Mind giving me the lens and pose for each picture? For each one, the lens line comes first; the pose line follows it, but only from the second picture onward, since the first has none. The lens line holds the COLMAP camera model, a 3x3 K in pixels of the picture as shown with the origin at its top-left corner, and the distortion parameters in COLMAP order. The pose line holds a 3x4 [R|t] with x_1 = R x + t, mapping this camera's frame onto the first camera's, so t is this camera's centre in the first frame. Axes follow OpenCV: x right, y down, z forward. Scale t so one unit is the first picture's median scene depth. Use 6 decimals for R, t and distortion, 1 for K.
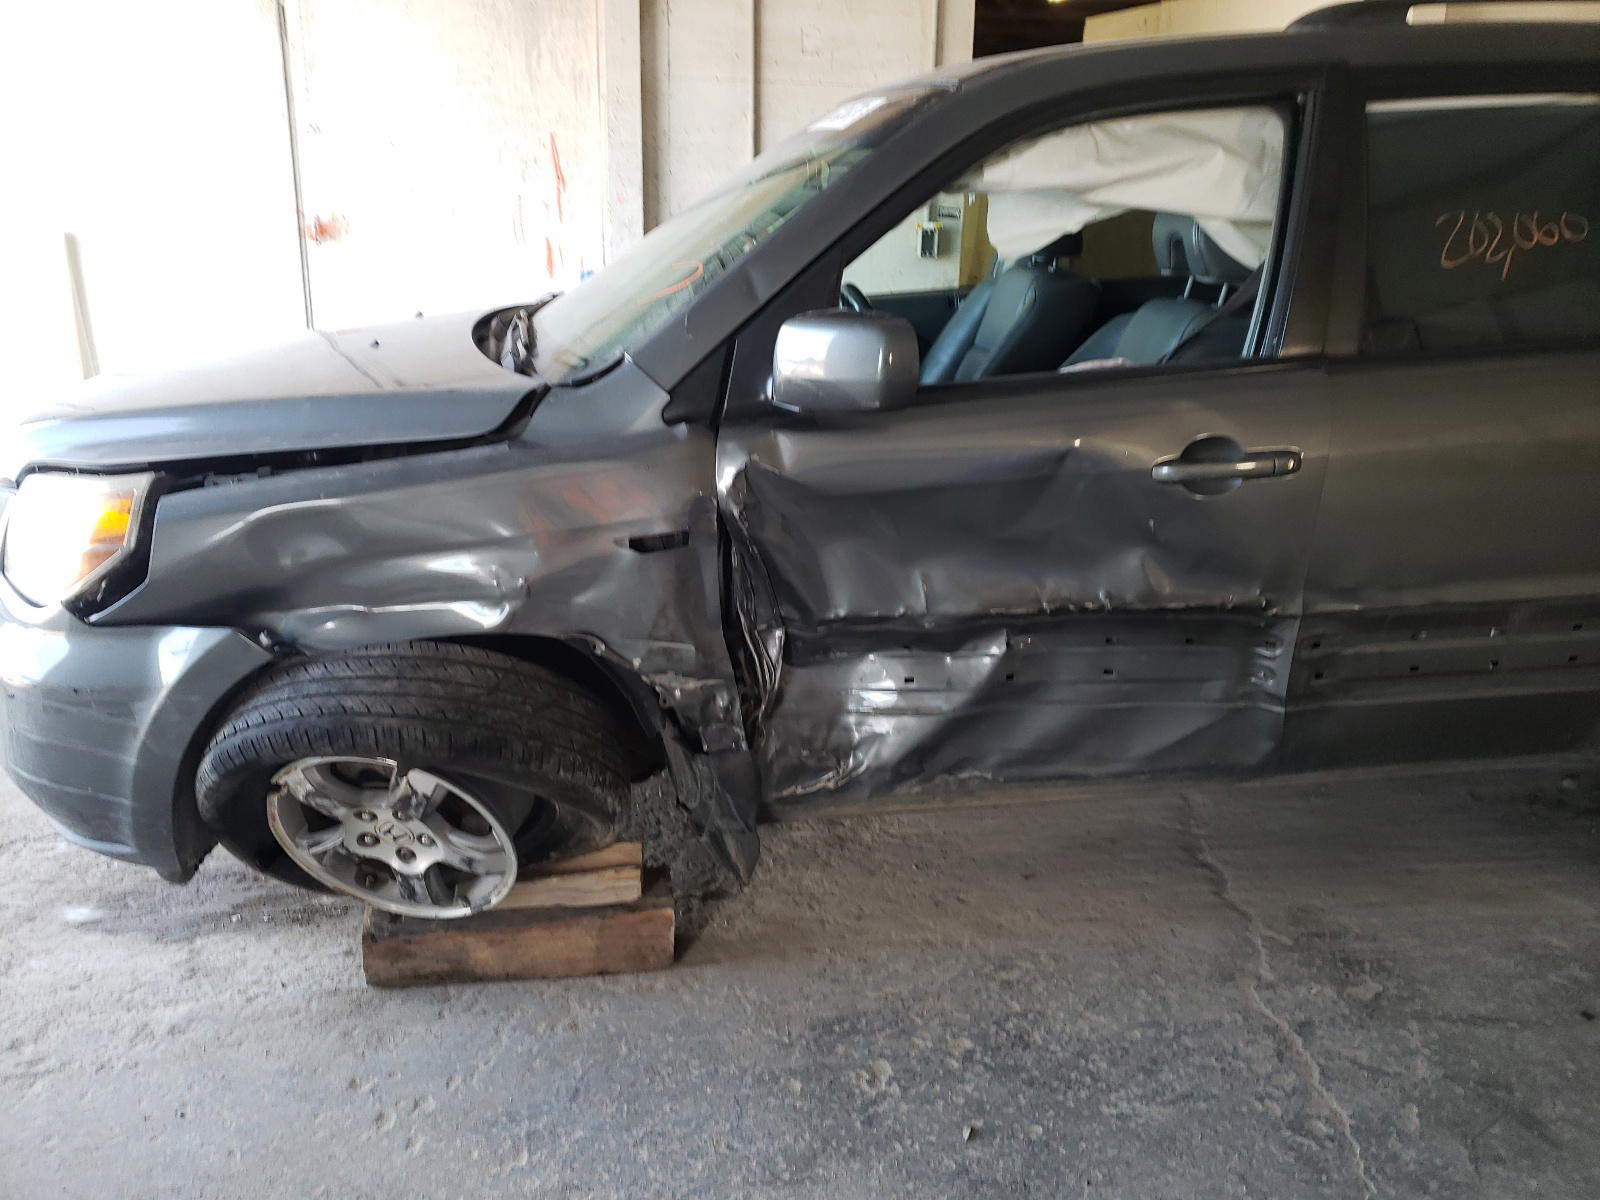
lens RADIAL K [[1301.1, 0, 802.8], [0, 1301.1, 597.1], [0, 0, 1]] dist [0.039344, -0.010735]
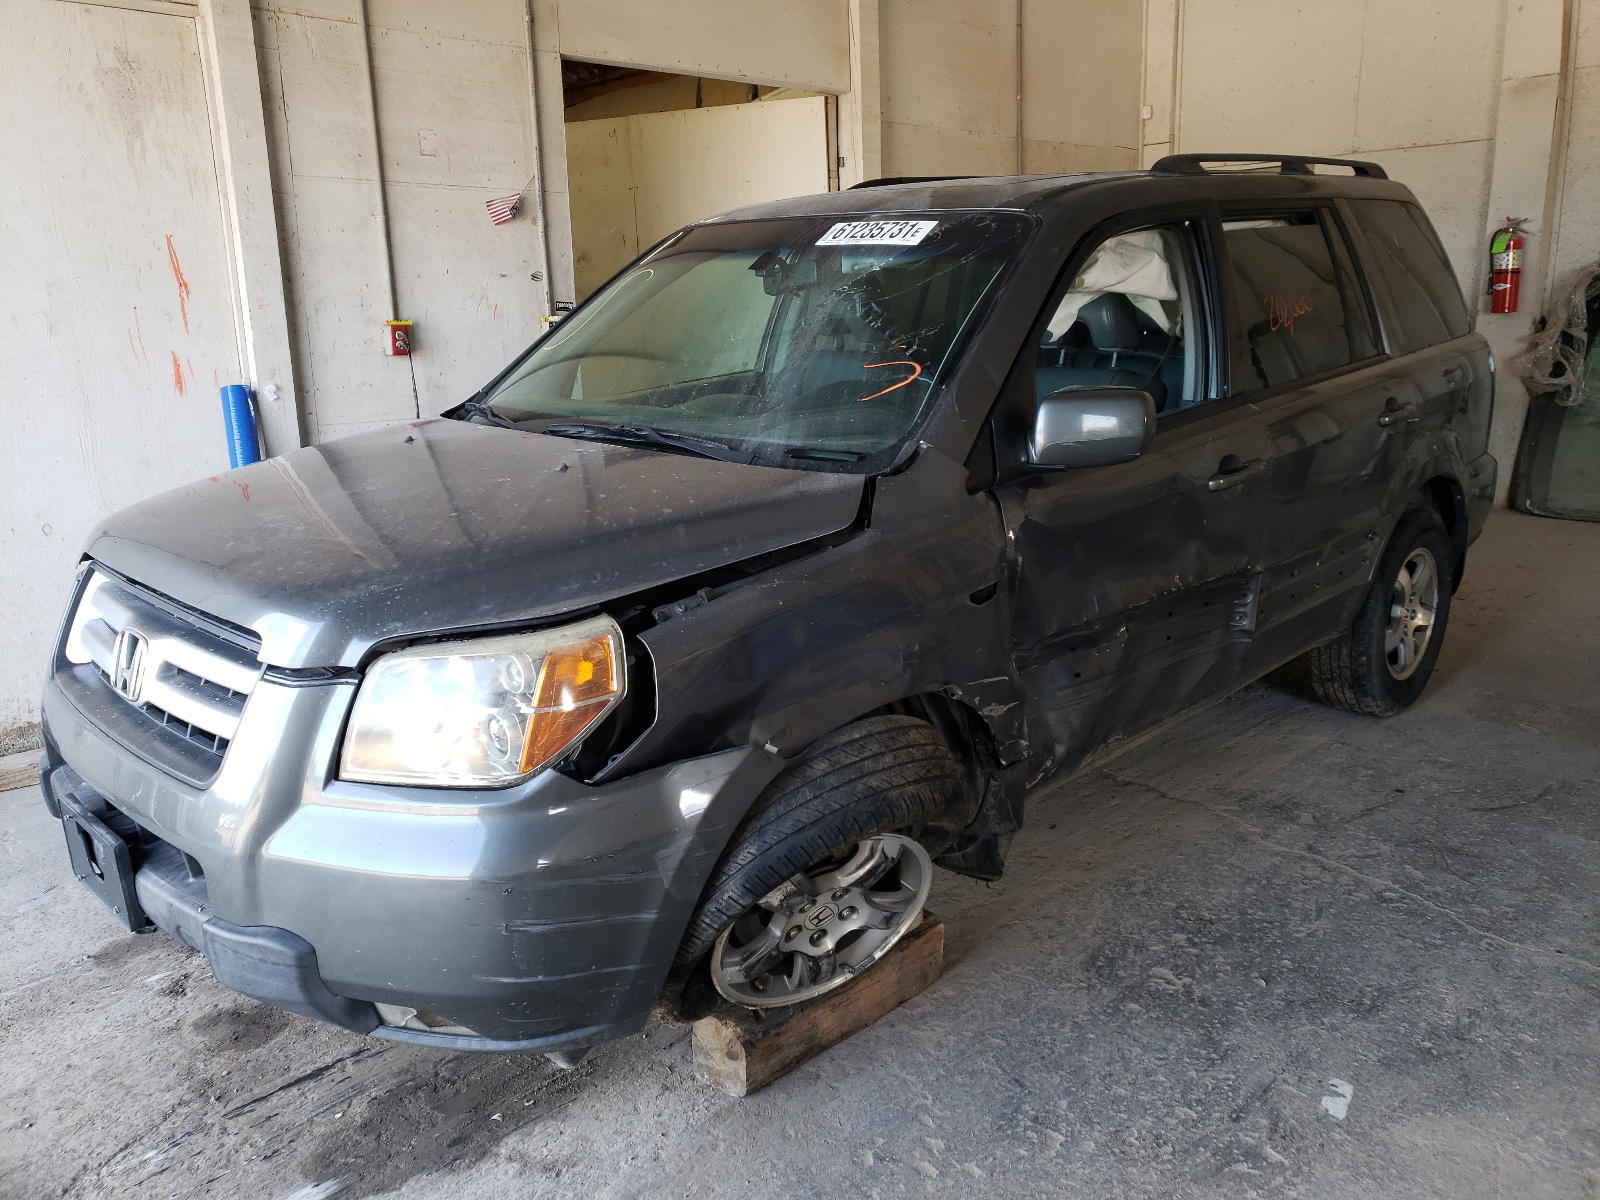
lens RADIAL K [[1301.1, 0, 810.2], [0, 1301.1, 600.8], [0, 0, 1]] dist [0.039344, -0.010735]
pose [[0.774687, -0.176060, 0.607341, -0.902593], [0.208876, 0.977794, 0.017020, -0.084174], [-0.596851, 0.113674, 0.794259, 0.152704]]
